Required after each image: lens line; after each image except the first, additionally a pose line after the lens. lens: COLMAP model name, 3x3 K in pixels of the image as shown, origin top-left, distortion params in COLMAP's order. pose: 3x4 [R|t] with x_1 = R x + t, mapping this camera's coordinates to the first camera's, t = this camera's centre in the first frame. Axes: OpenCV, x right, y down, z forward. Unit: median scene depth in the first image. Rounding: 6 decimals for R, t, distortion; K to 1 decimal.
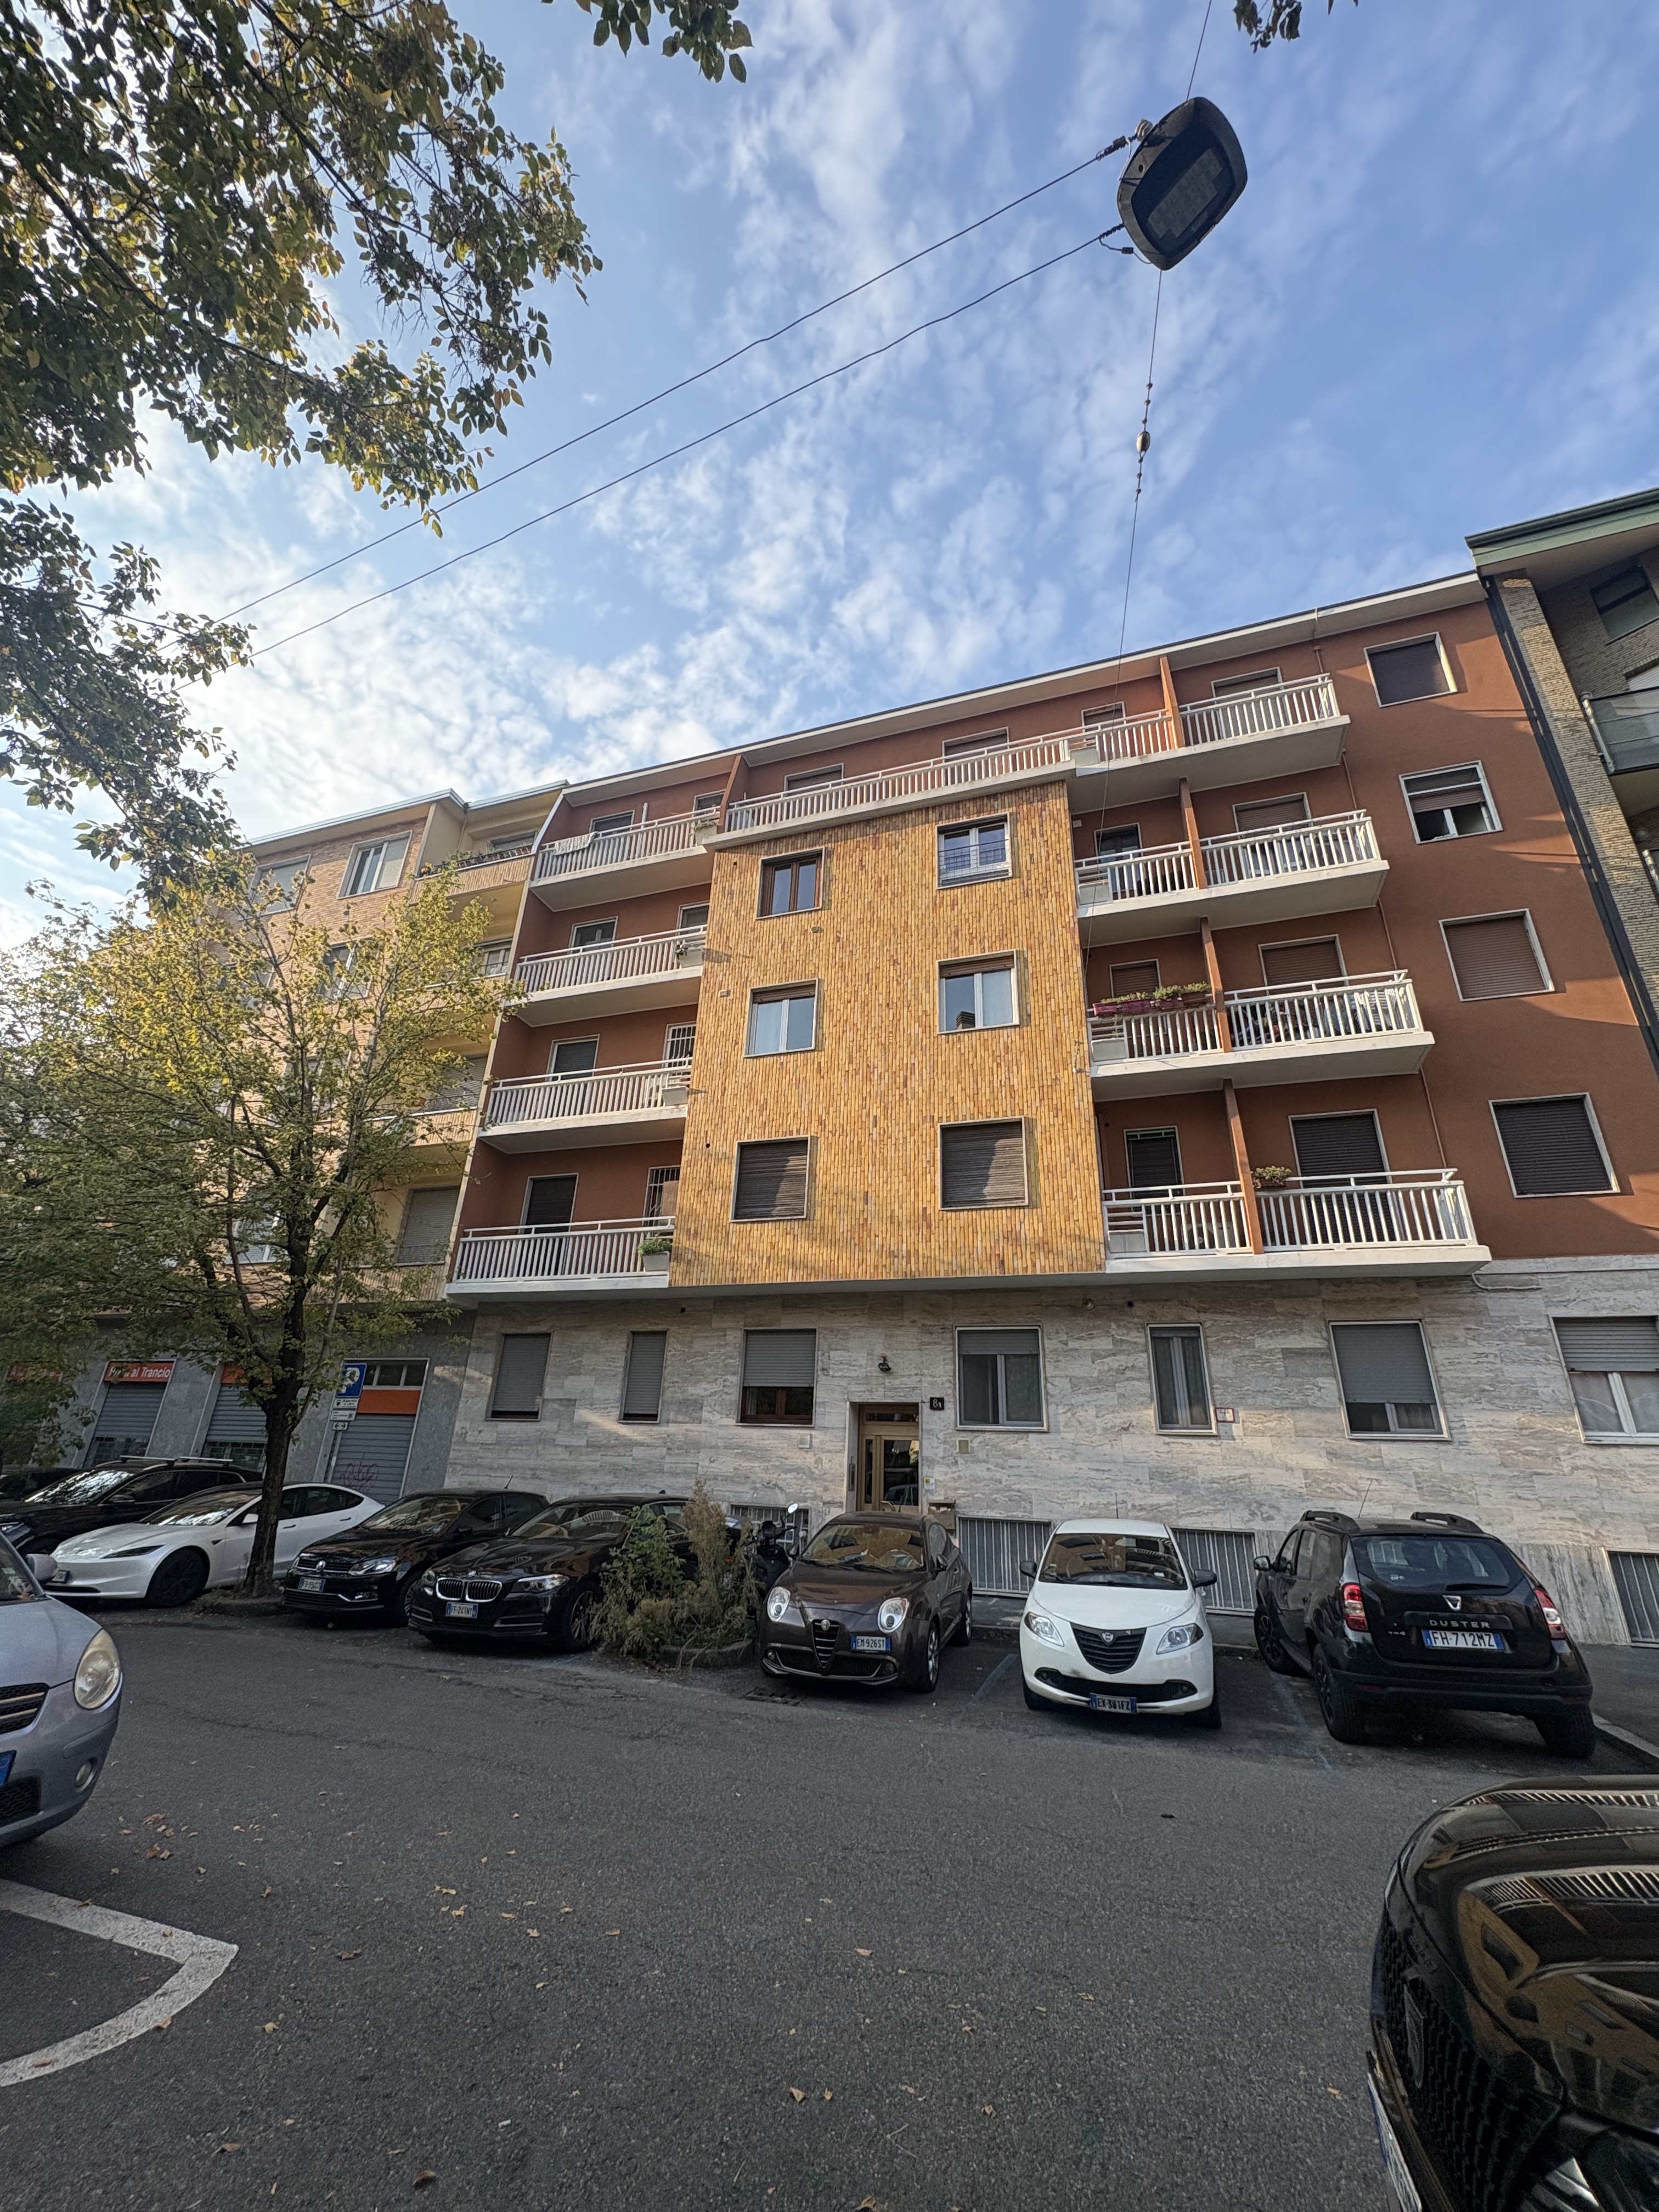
lens RADIAL K [[879.8, 0, 831.2], [0, 879.8, 1113.9], [0, 0, 1]] dist [-0.001759, -0.000132]
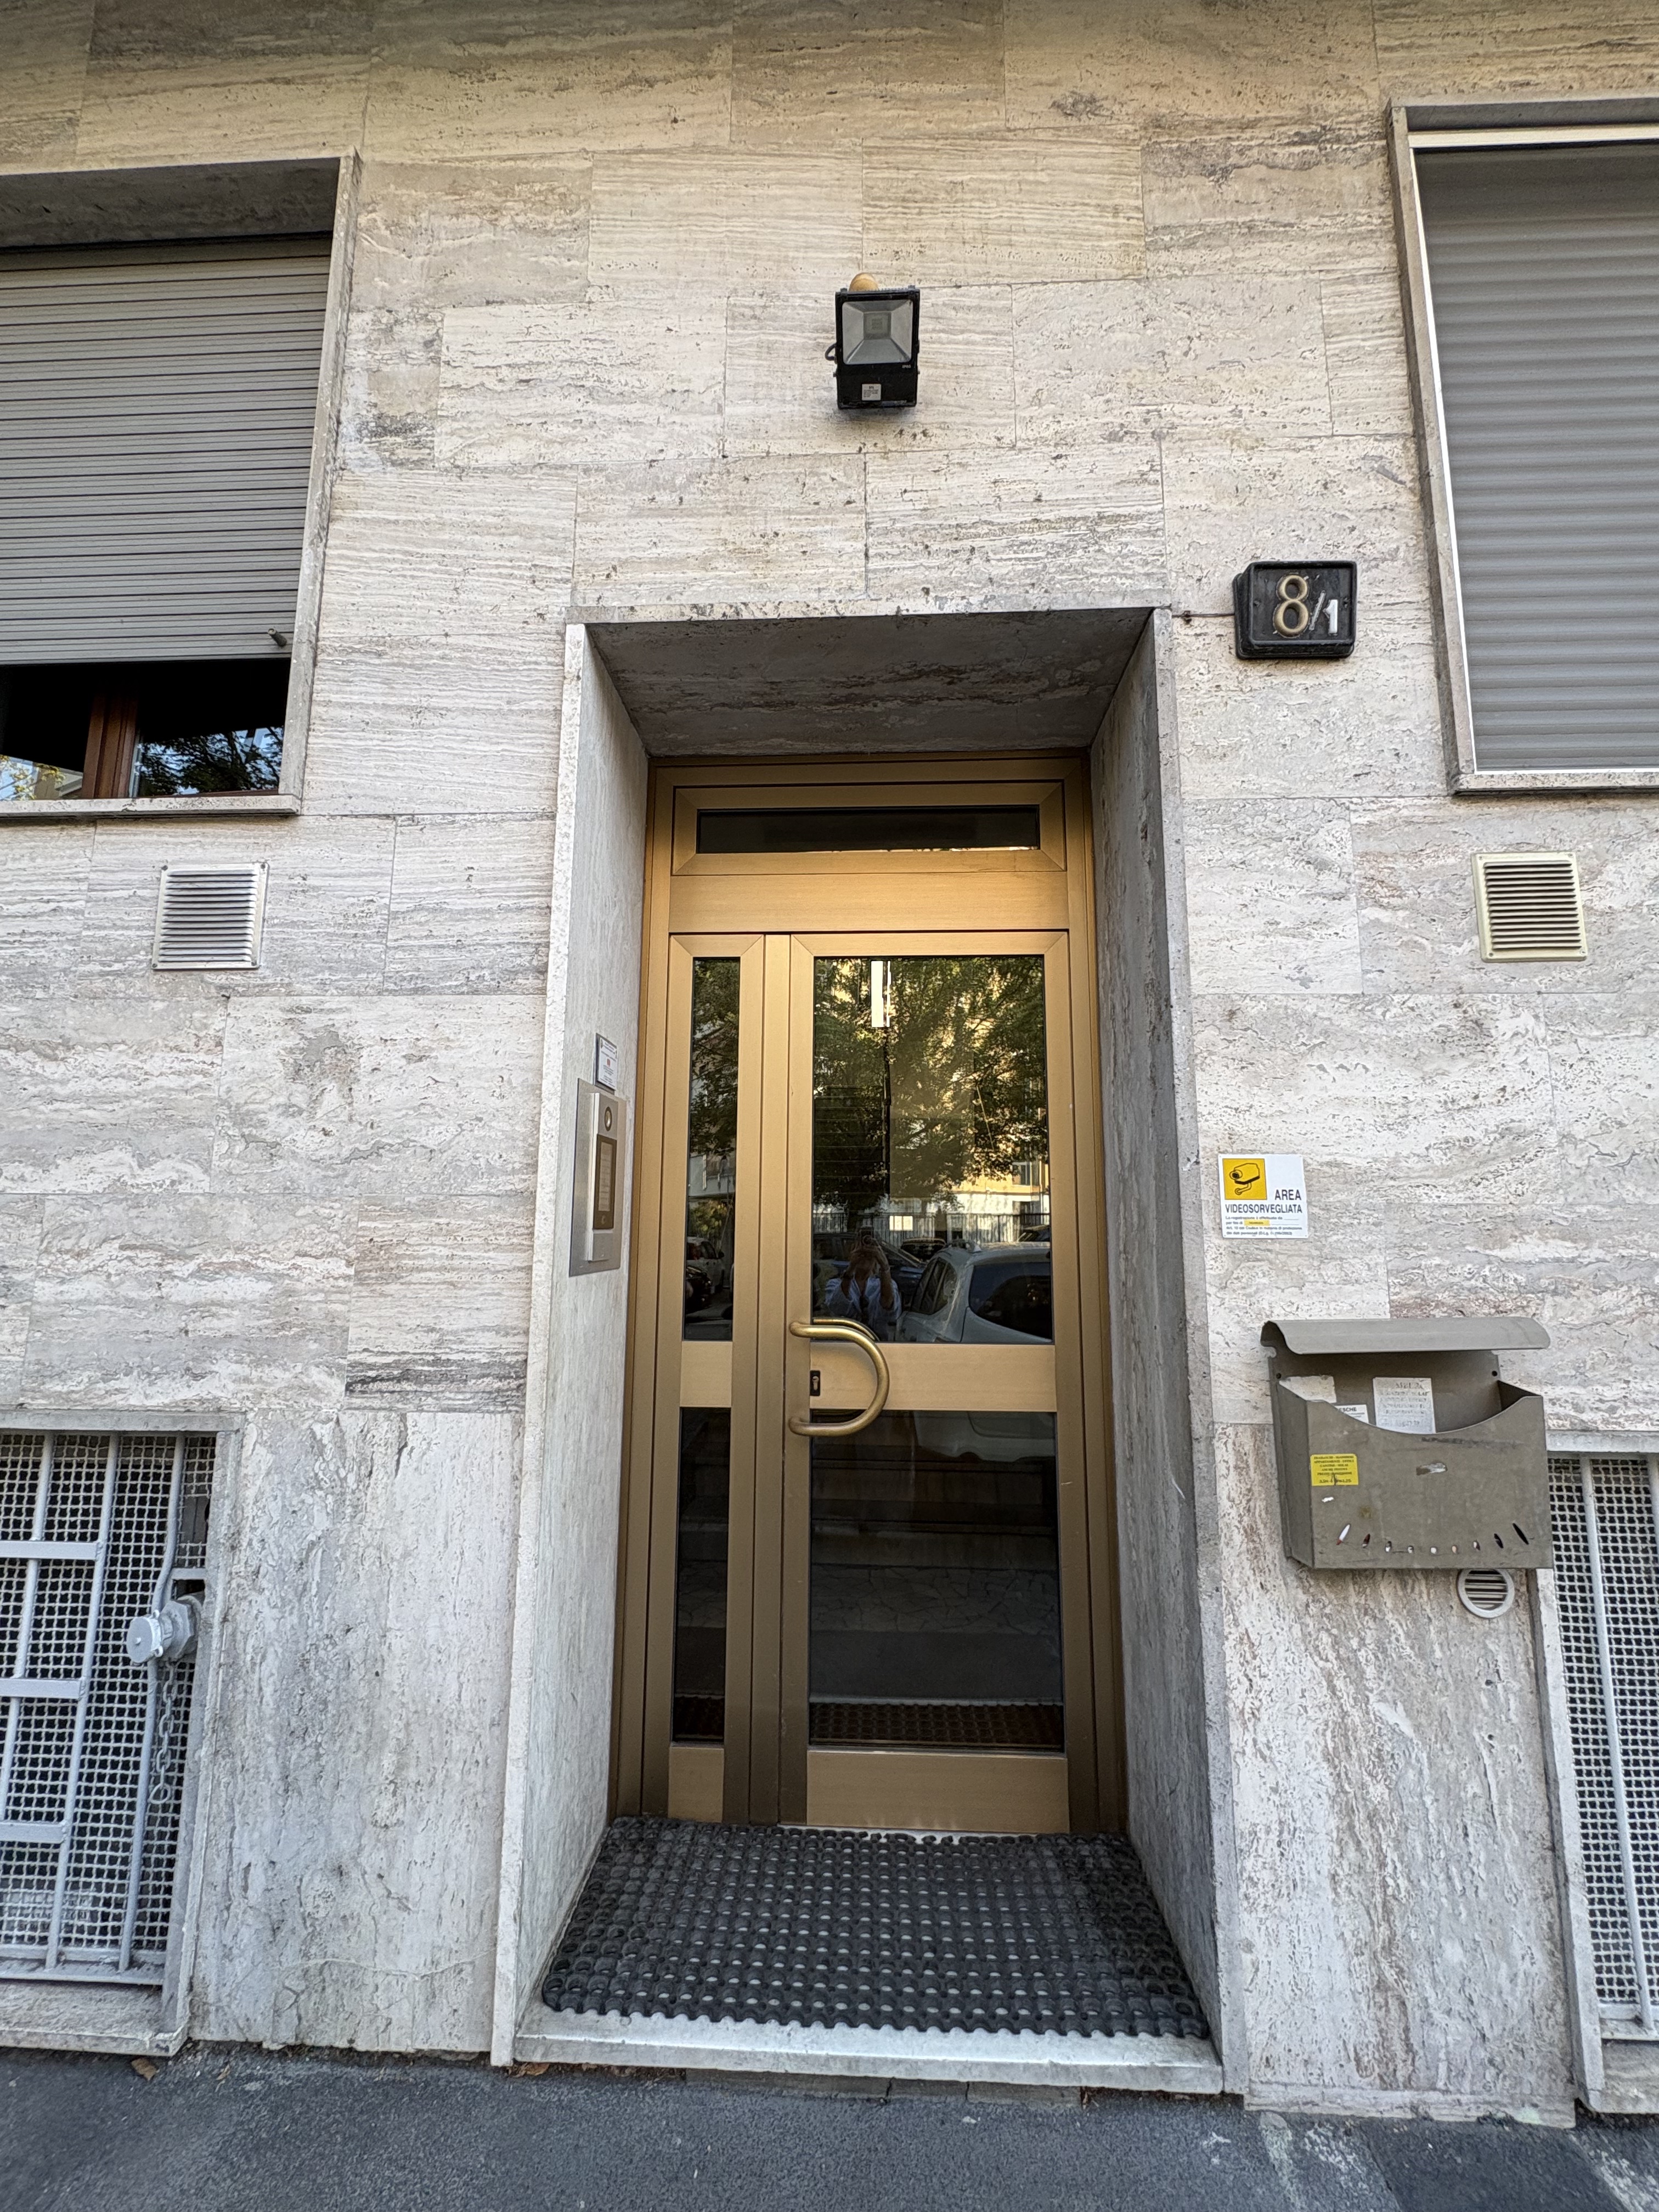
lens RADIAL K [[879.8, 0, 832.3], [0, 879.8, 1105.3], [0, 0, 1]] dist [-0.001759, -0.000132]
pose [[0.963966, 0.004444, 0.265987, 0.022251], [-0.074117, 0.964757, 0.252489, 0.366788], [-0.255491, -0.263105, 0.930322, 0.870090]]
